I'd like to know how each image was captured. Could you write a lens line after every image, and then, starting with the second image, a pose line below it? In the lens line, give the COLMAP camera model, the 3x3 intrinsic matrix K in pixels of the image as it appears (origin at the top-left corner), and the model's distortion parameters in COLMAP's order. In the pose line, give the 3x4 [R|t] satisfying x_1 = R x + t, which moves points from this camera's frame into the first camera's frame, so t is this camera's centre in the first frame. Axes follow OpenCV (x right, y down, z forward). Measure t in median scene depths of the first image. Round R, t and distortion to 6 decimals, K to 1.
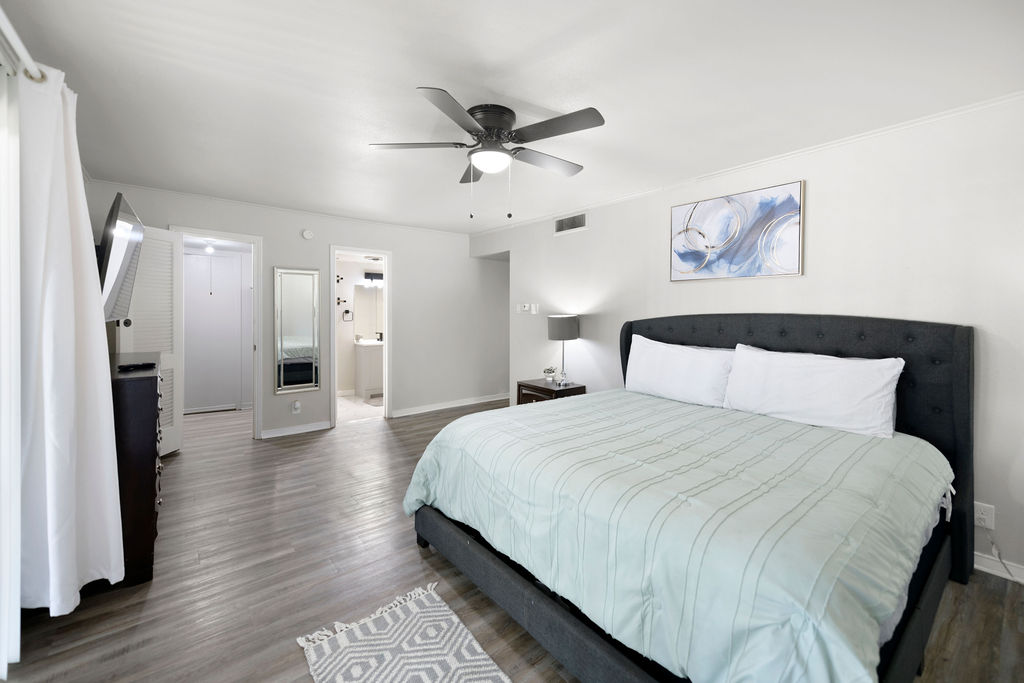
lens RADIAL K [[415.3, 0, 512.9], [0, 415.3, 314.7], [0, 0, 1]] dist [0.010405, -0.000301]
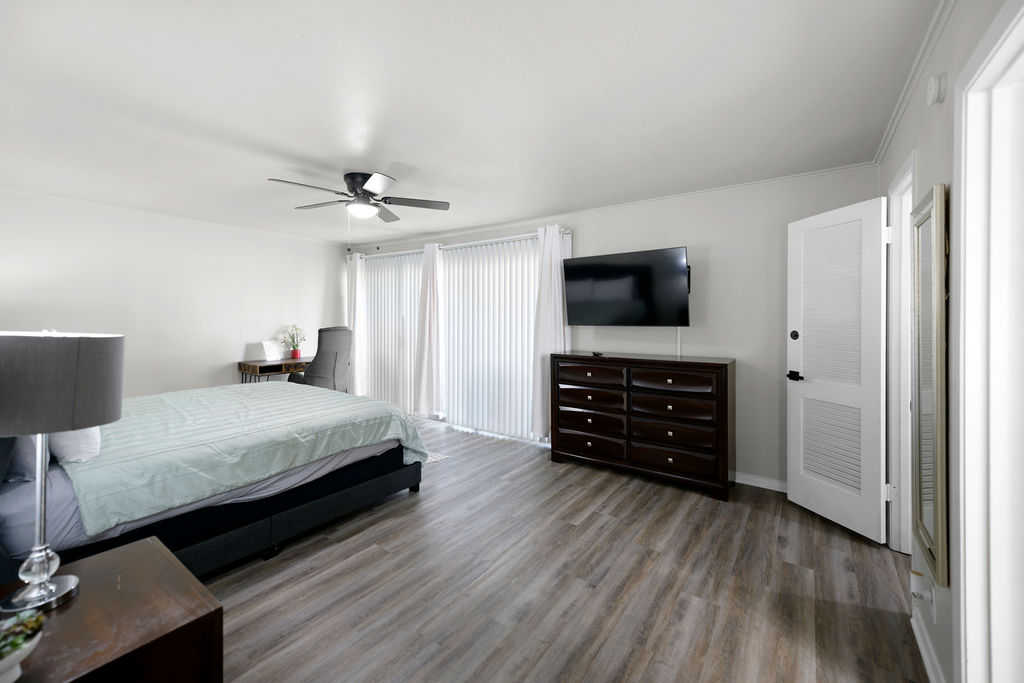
lens RADIAL K [[415.3, 0, 512.9], [0, 415.3, 314.7], [0, 0, 1]] dist [0.010405, -0.000301]
pose [[-0.964500, -0.005805, -0.264019, -0.132754], [-0.006904, 0.999971, 0.003233, -0.017397], [0.263992, 0.004941, -0.964512, 1.834906]]
